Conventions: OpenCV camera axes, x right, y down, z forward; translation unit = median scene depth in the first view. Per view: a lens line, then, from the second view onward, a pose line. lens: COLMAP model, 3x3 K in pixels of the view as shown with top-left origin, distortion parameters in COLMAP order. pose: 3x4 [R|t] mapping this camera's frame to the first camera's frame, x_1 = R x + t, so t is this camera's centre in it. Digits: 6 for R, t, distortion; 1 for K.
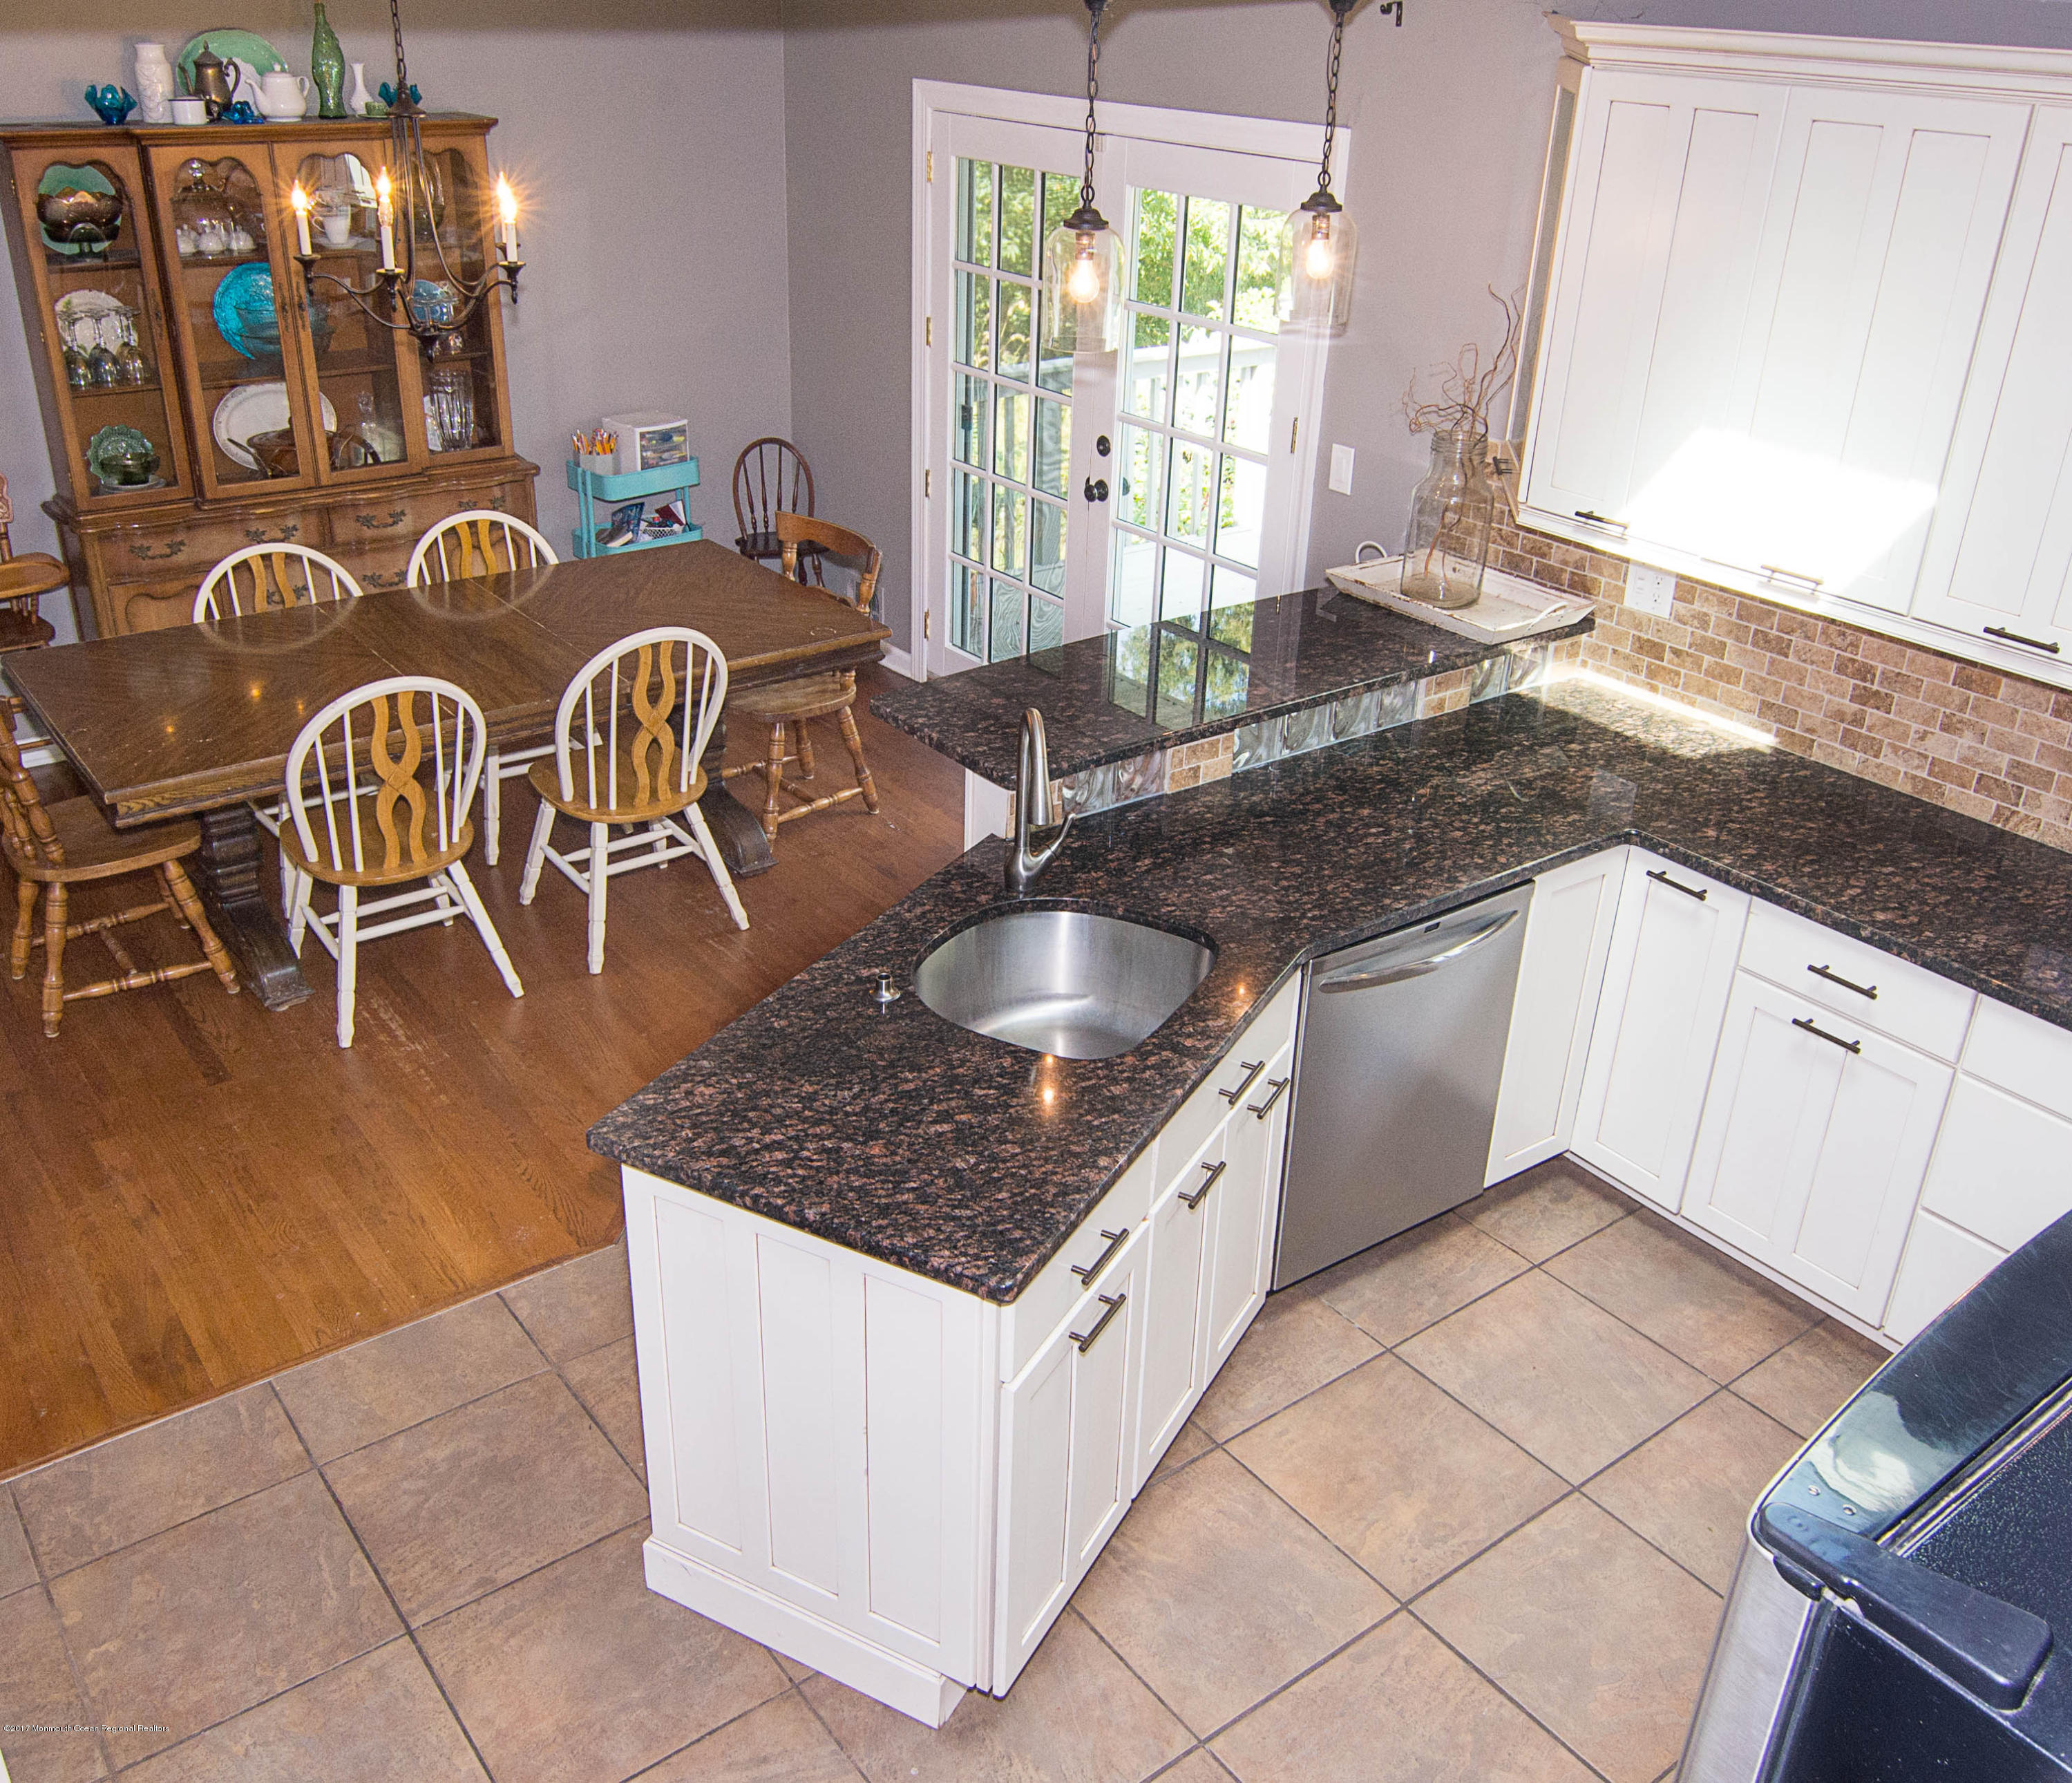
lens RADIAL K [[1837.2, 0, 1024.6], [0, 1837.2, 889.3], [0, 0, 1]] dist [-0.002017, -0.010650]
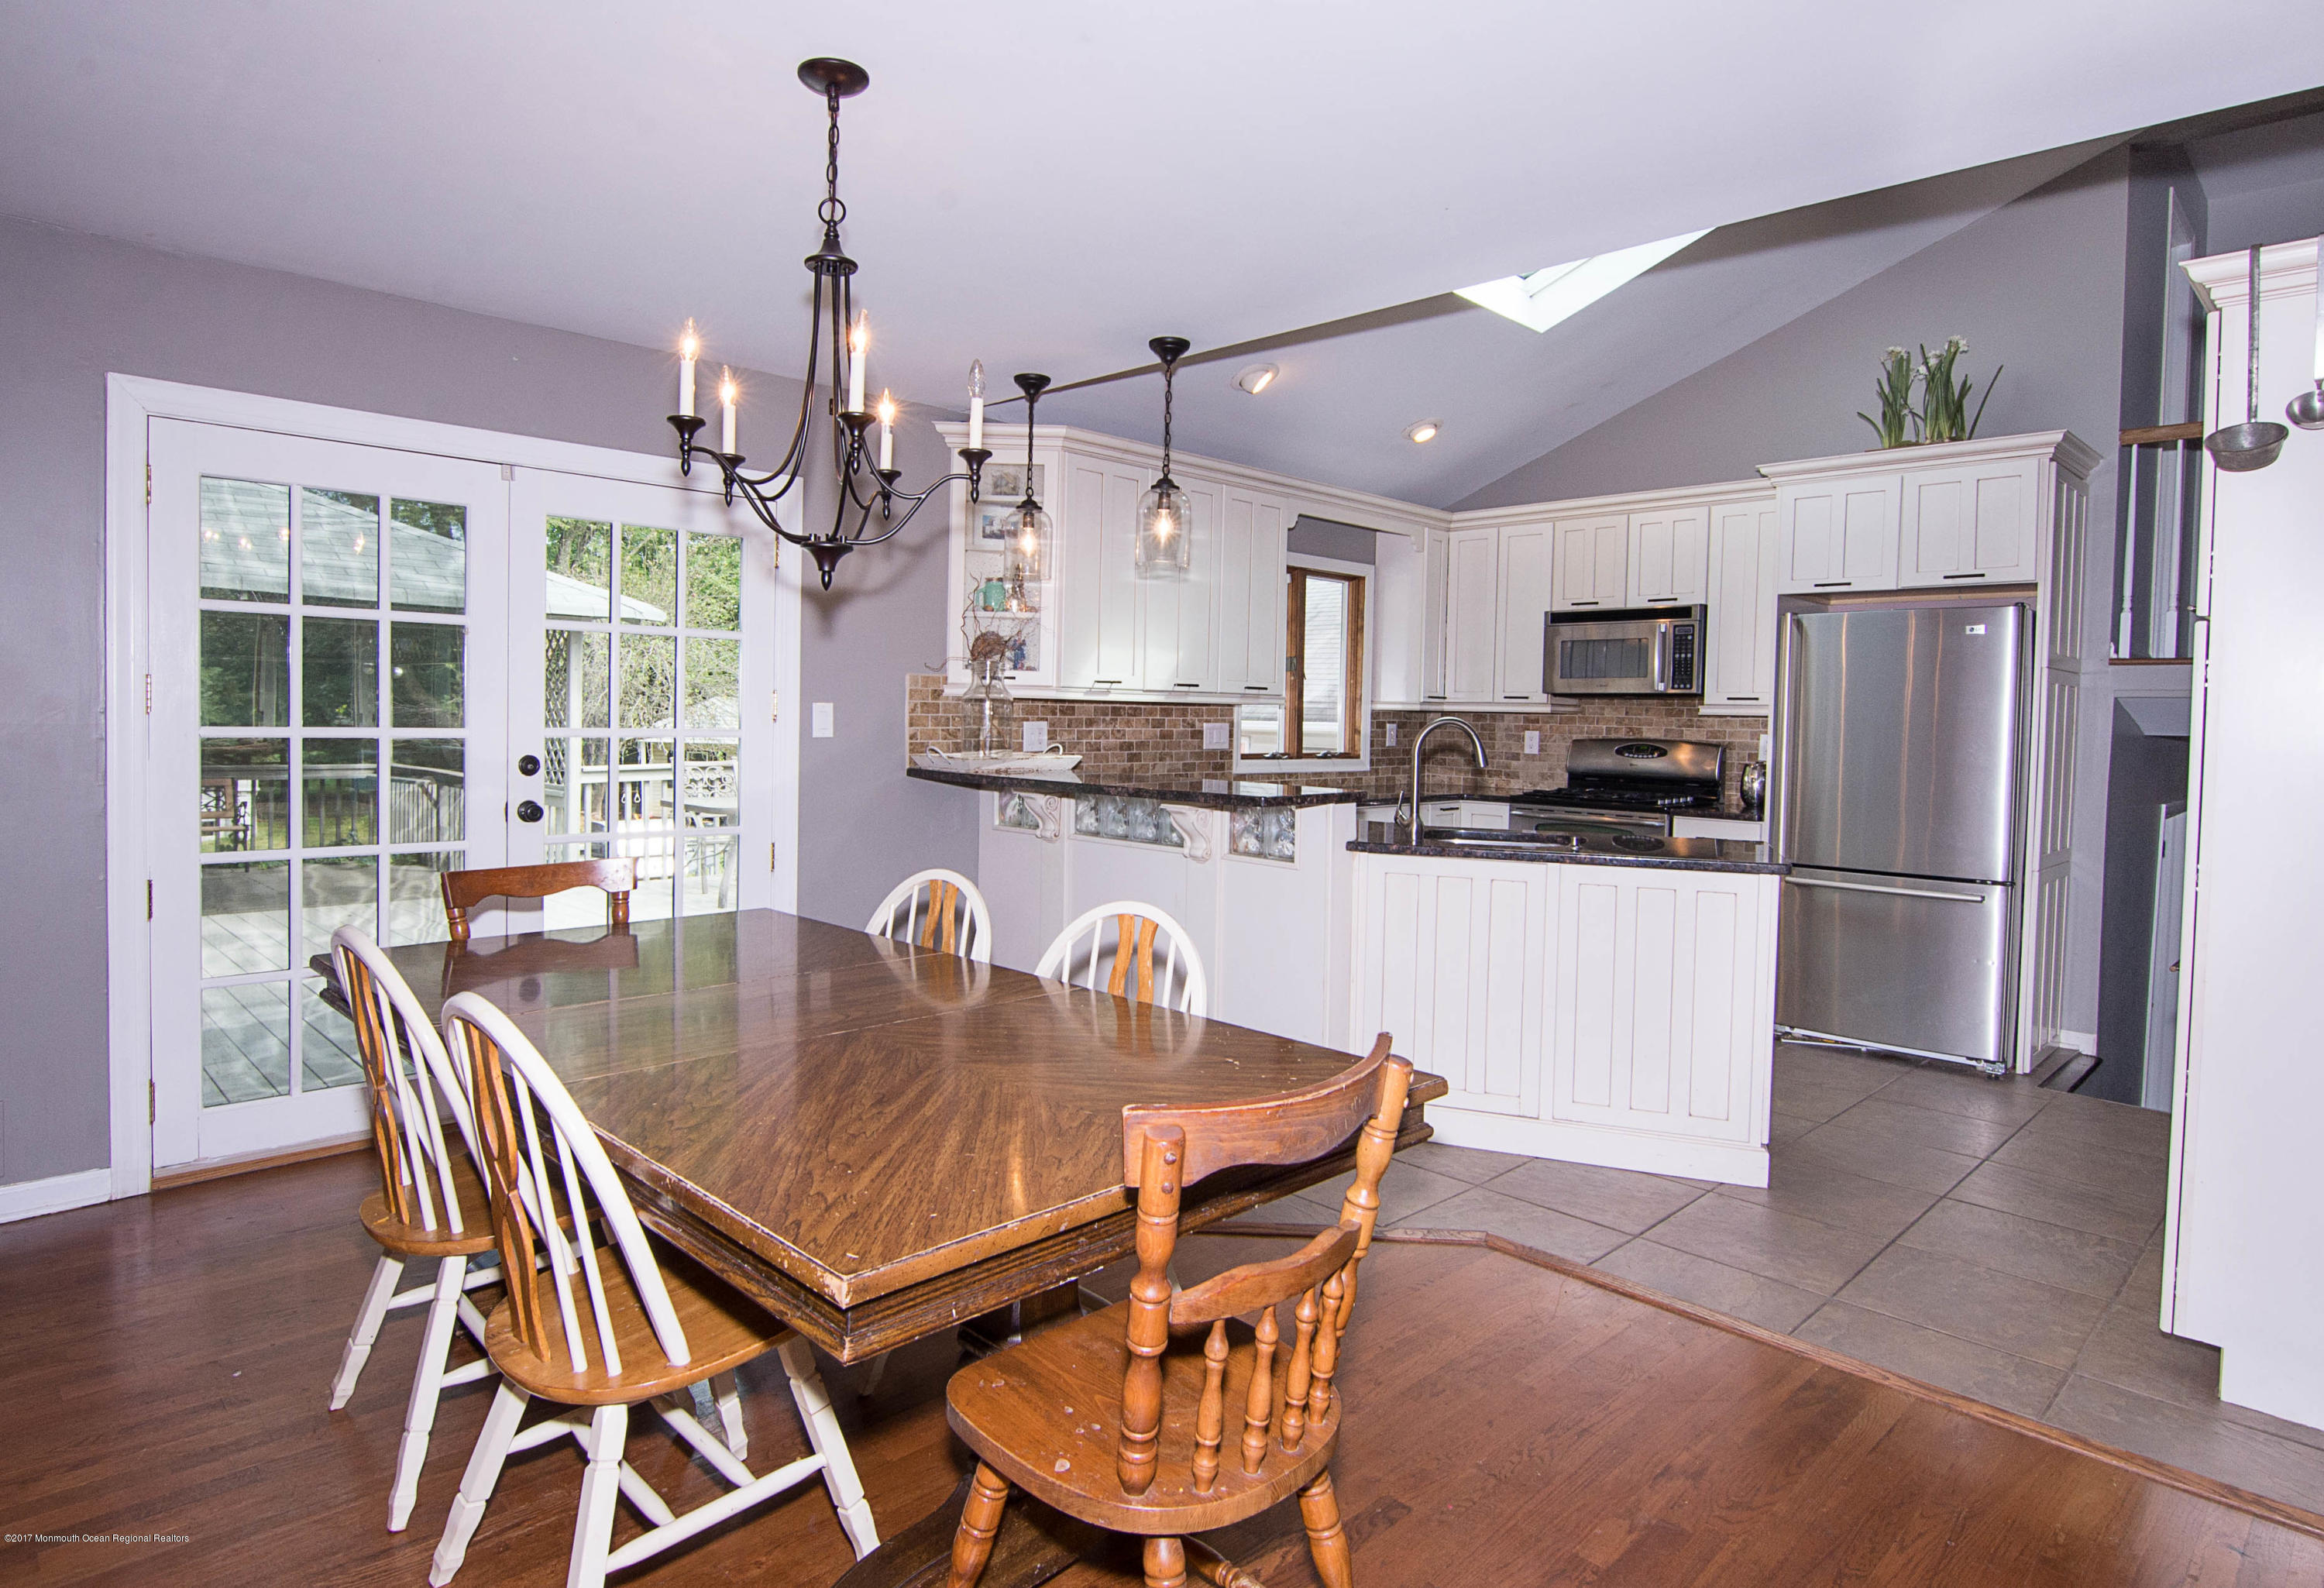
lens RADIAL K [[1289.8, 0, 1117.4], [0, 1289.8, 752.4], [0, 0, 1]] dist [-0.012861, -0.005303]
pose [[-0.119764, -0.065014, 0.990671, -1.007959], [0.426626, 0.897655, 0.110485, -0.286168], [-0.896464, 0.435878, -0.079770, 1.163734]]
